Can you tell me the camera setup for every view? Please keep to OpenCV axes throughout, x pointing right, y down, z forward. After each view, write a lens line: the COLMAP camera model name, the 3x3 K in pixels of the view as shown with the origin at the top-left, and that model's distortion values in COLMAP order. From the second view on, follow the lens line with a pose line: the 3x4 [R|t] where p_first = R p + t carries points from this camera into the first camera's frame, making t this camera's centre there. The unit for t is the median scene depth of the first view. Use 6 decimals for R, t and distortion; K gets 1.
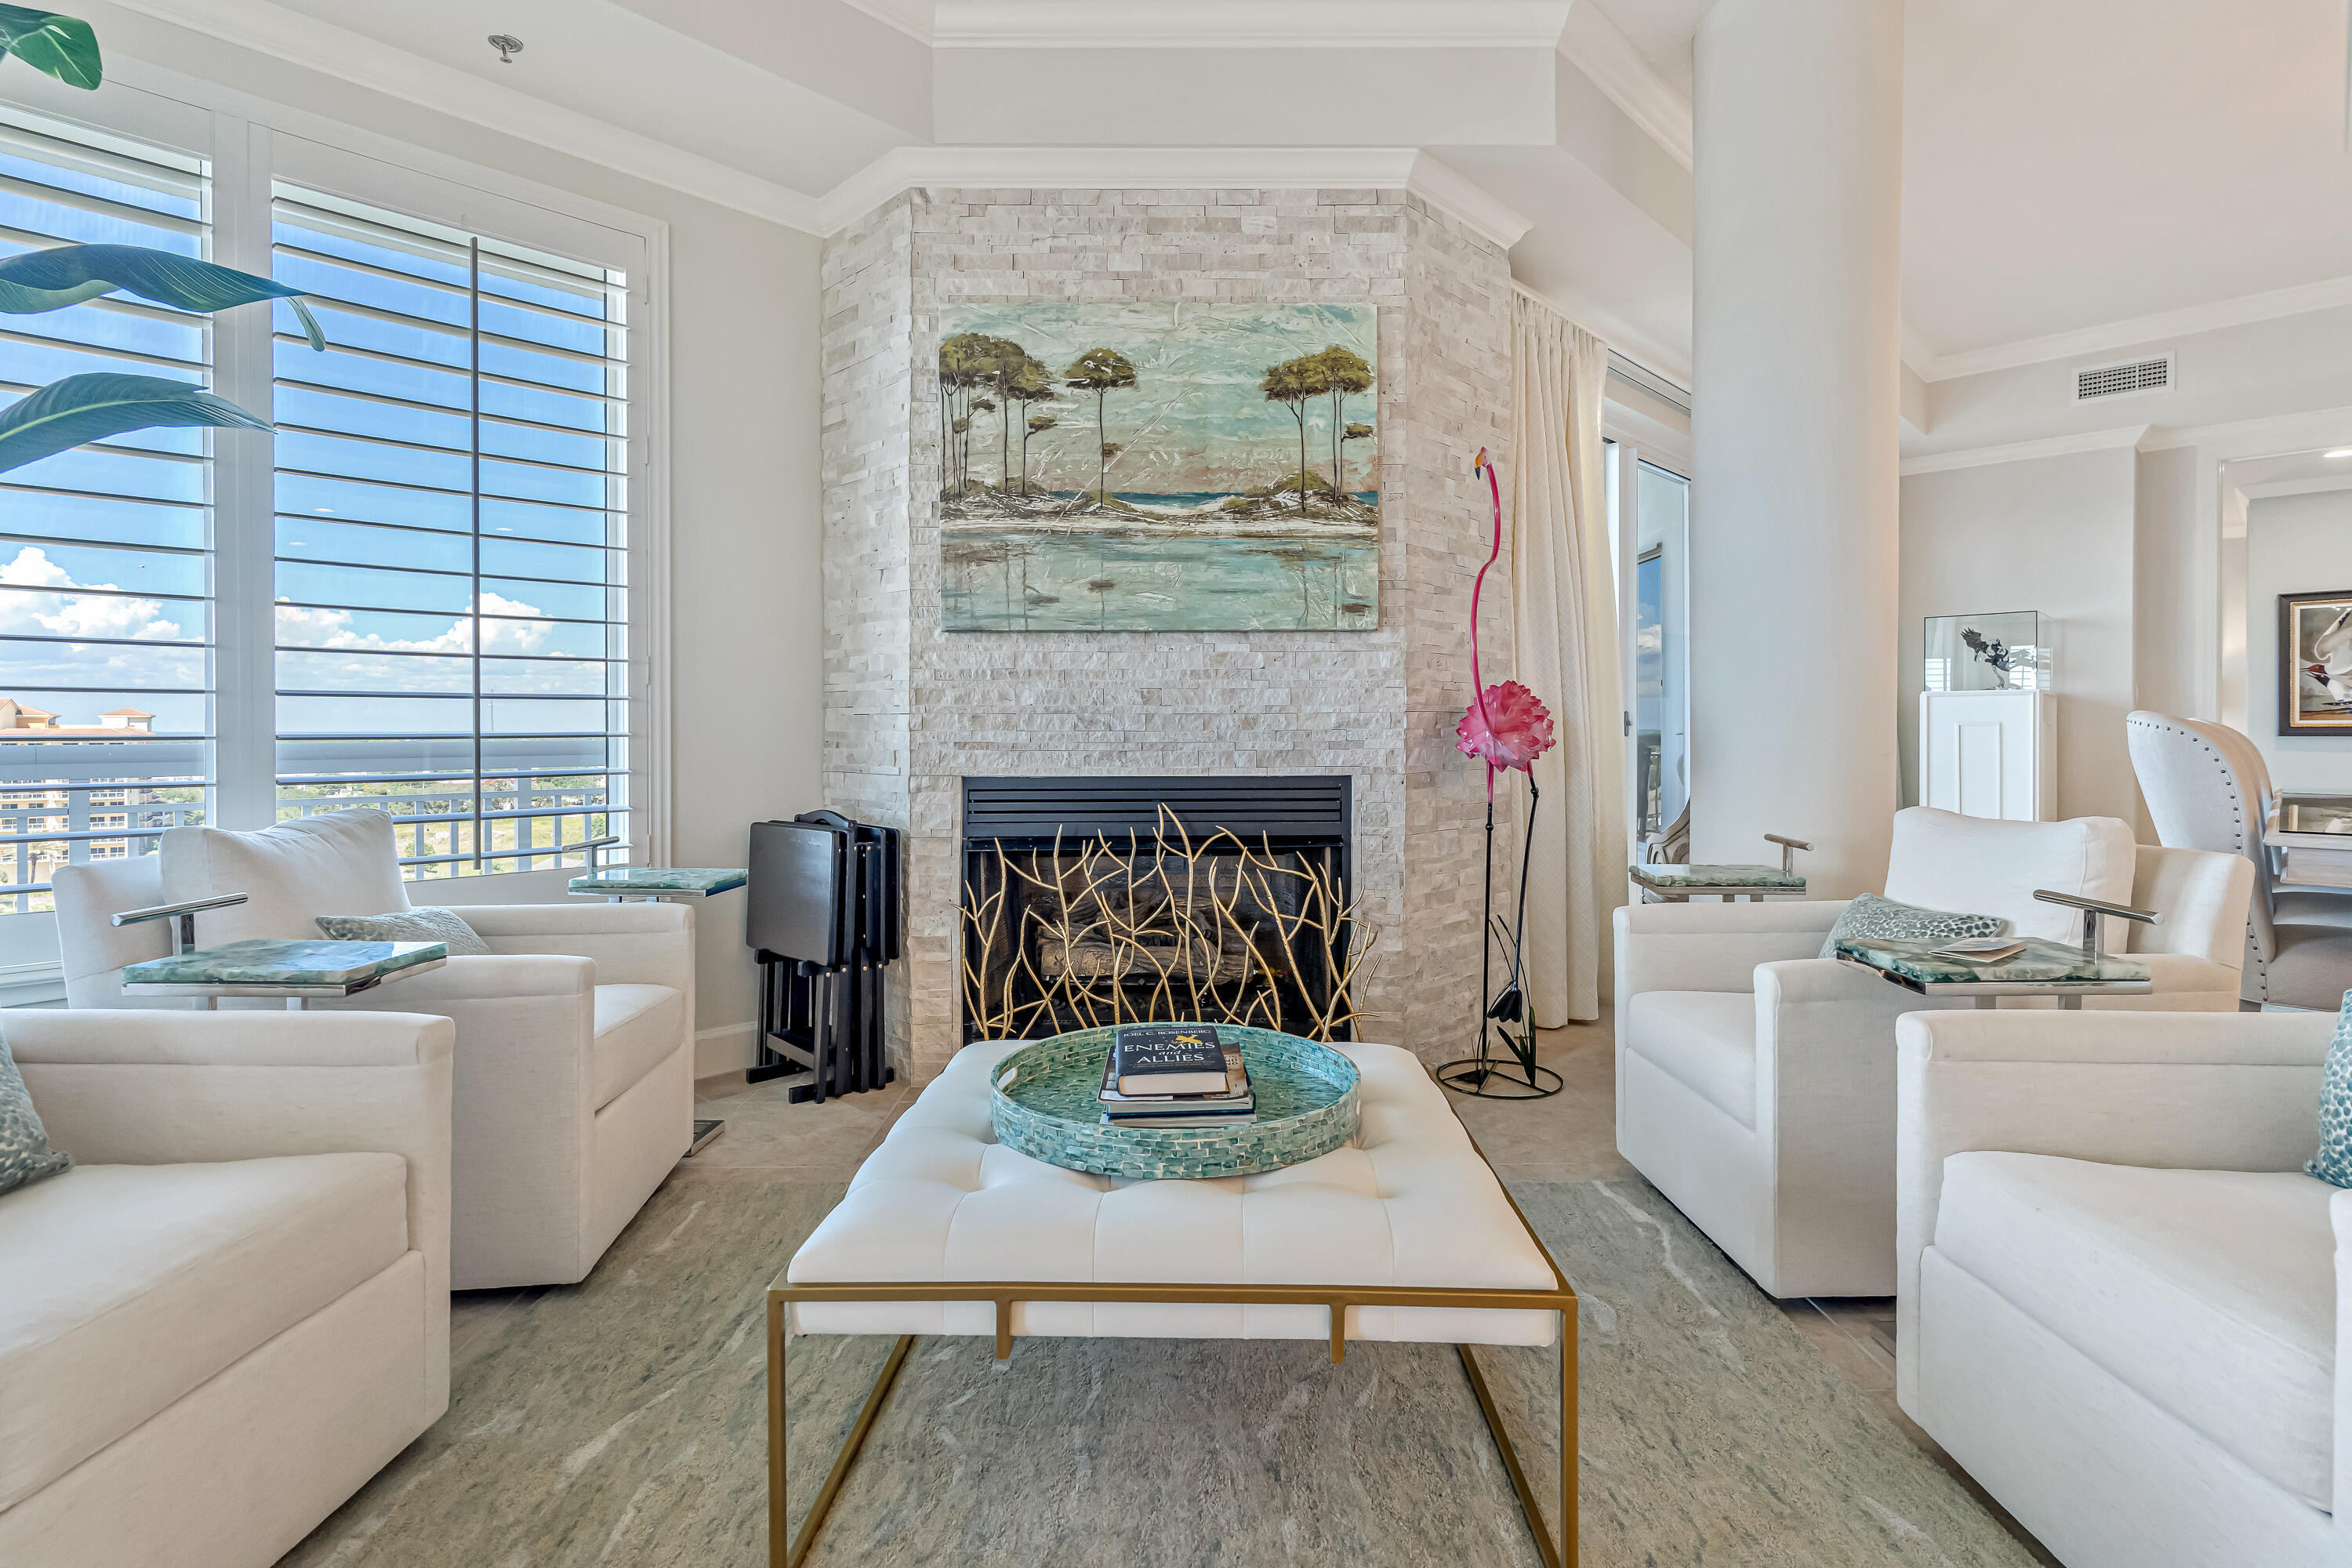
lens RADIAL K [[1138.9, 0, 1180.9], [0, 1138.9, 736.7], [0, 0, 1]] dist [0.000735, -0.000477]
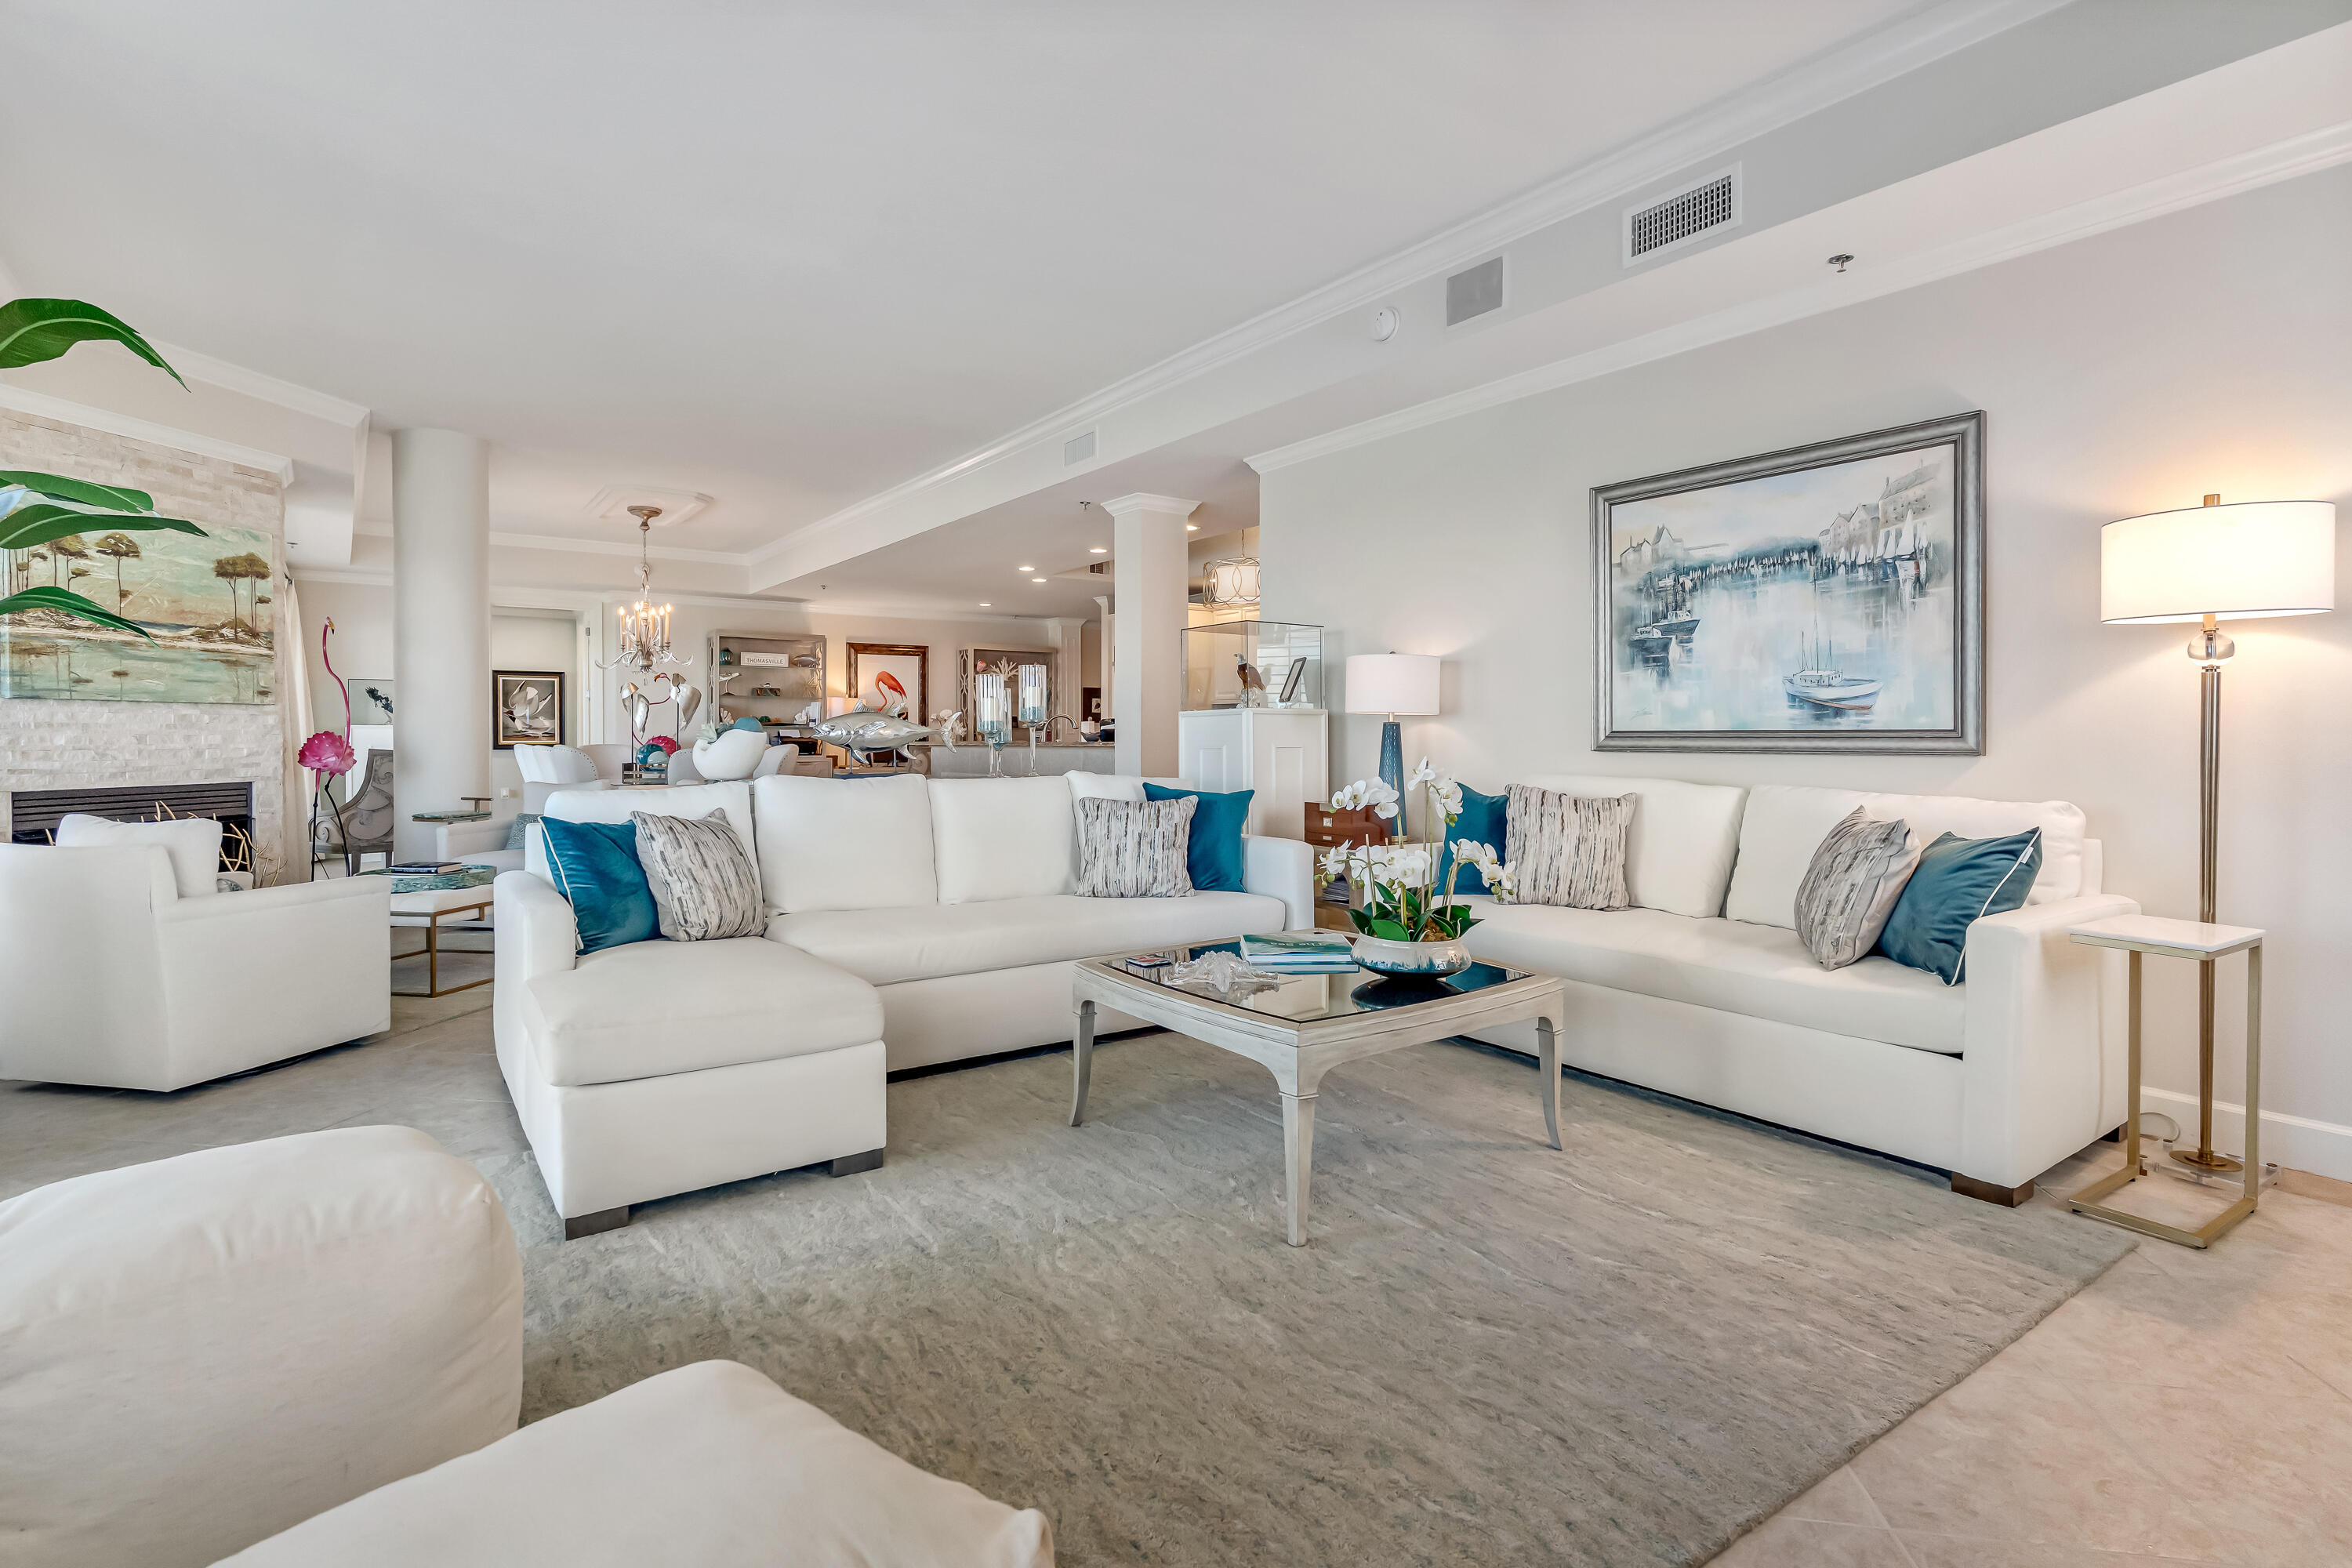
lens RADIAL K [[1153.4, 0, 1185.2], [0, 1153.4, 742.2], [0, 0, 1]] dist [-0.000068, 0.000250]
pose [[0.158971, -0.005073, 0.987270, -1.493127], [0.007623, 0.999963, 0.003911, -0.026305], [-0.987254, 0.006904, 0.159004, -0.817956]]
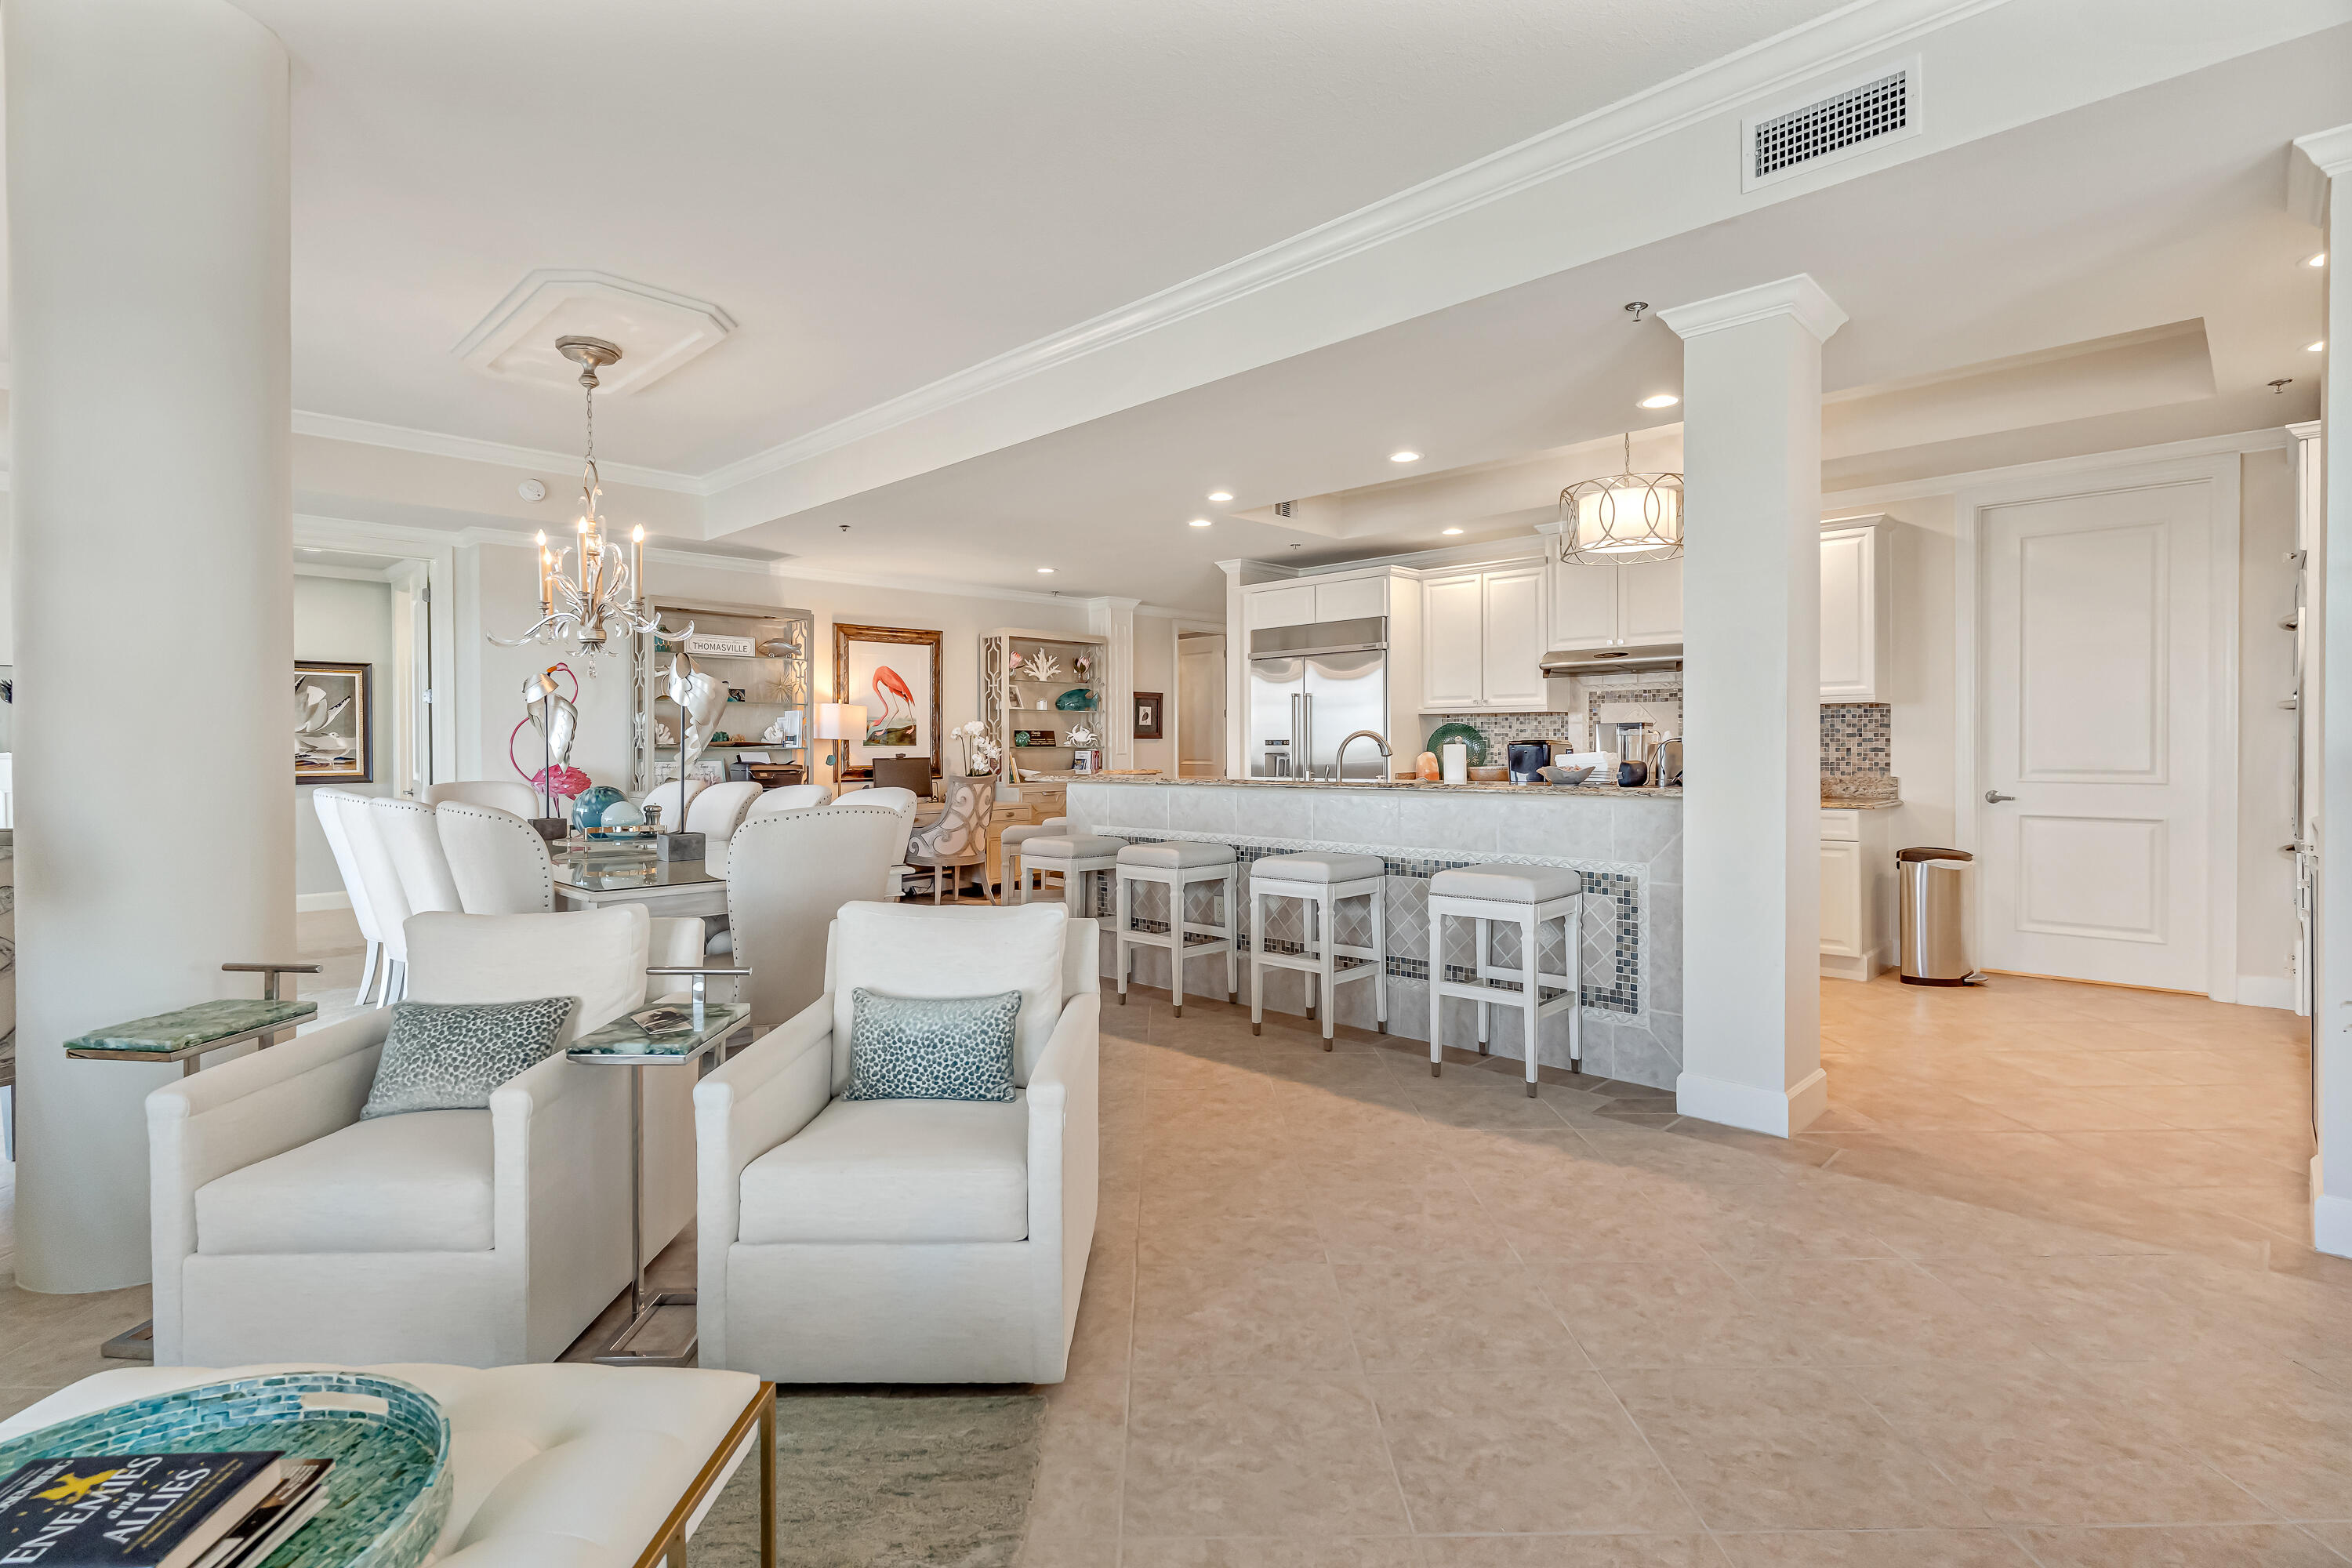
lens RADIAL K [[1129.4, 0, 1178.0], [0, 1129.4, 748.9], [0, 0, 1]] dist [0.002768, -0.000100]
pose [[-0.002998, -0.002820, 0.999992, -0.335534], [0.011526, 0.999930, 0.002854, -0.068827], [-0.999929, 0.011534, -0.002965, 0.227044]]
